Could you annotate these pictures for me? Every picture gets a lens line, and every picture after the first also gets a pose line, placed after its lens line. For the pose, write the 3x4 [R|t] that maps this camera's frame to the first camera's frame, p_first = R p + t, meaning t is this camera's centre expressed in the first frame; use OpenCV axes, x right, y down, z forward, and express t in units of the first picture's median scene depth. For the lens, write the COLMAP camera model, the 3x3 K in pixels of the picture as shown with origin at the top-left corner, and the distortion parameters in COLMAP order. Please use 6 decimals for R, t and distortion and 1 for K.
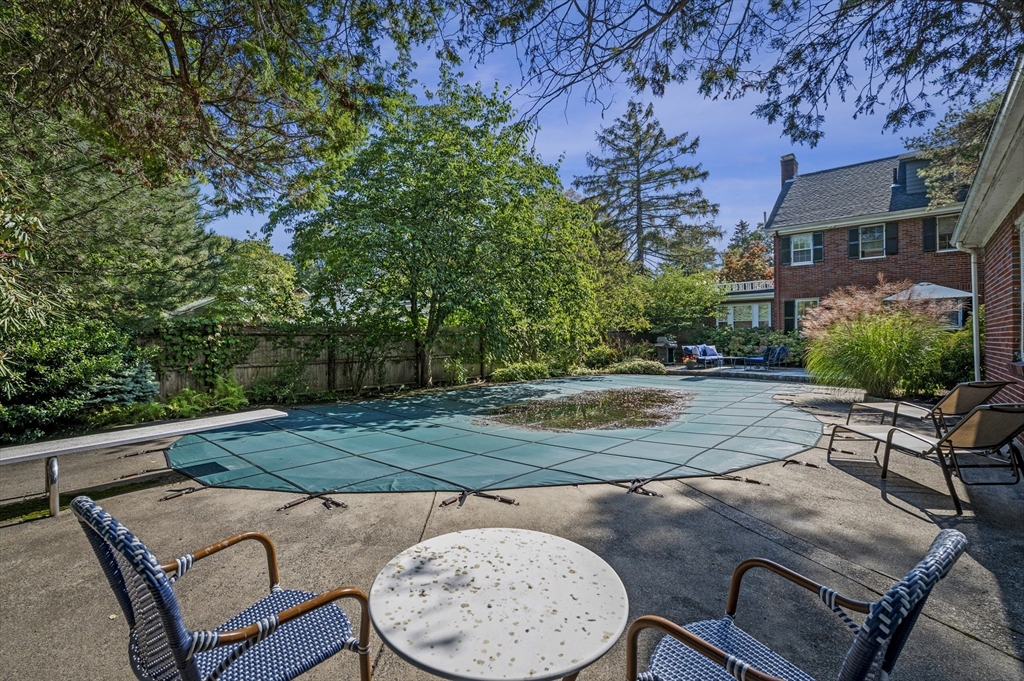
lens RADIAL K [[441.6, 0, 512.0], [0, 441.6, 340.5], [0, 0, 1]] dist [-0.001855, -0.000075]
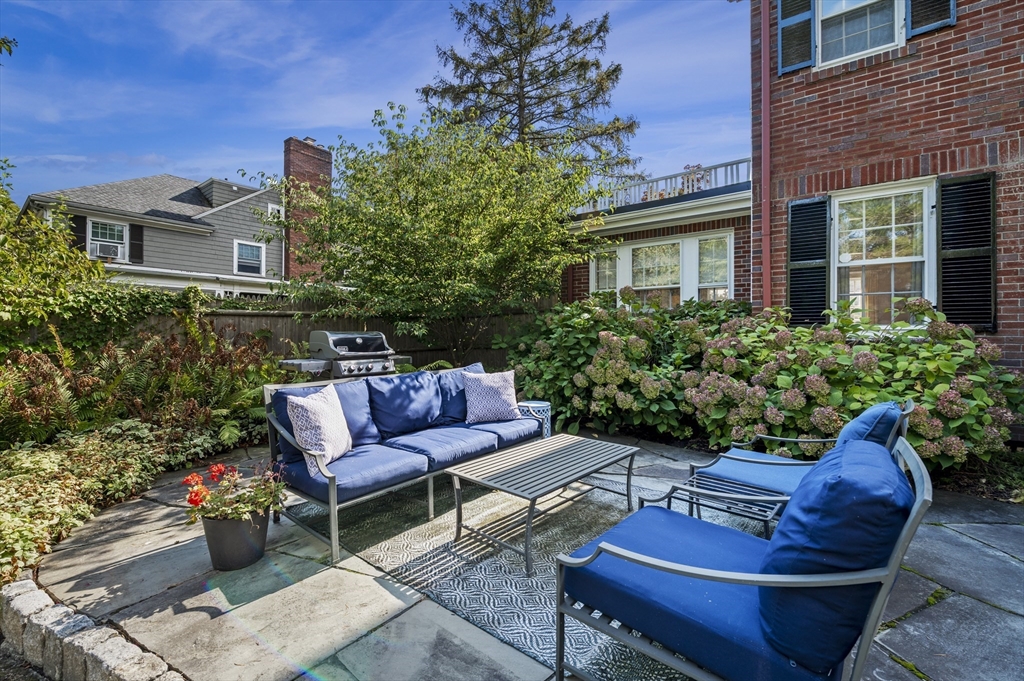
lens RADIAL K [[412.7, 0, 512.0], [0, 412.7, 340.5], [0, 0, 1]] dist [-0.000344, -0.000068]
pose [[0.996069, -0.000522, 0.088582, 0.425563], [-0.000295, 0.999958, 0.009210, -0.006621], [-0.088583, -0.009200, 0.996026, 0.764182]]
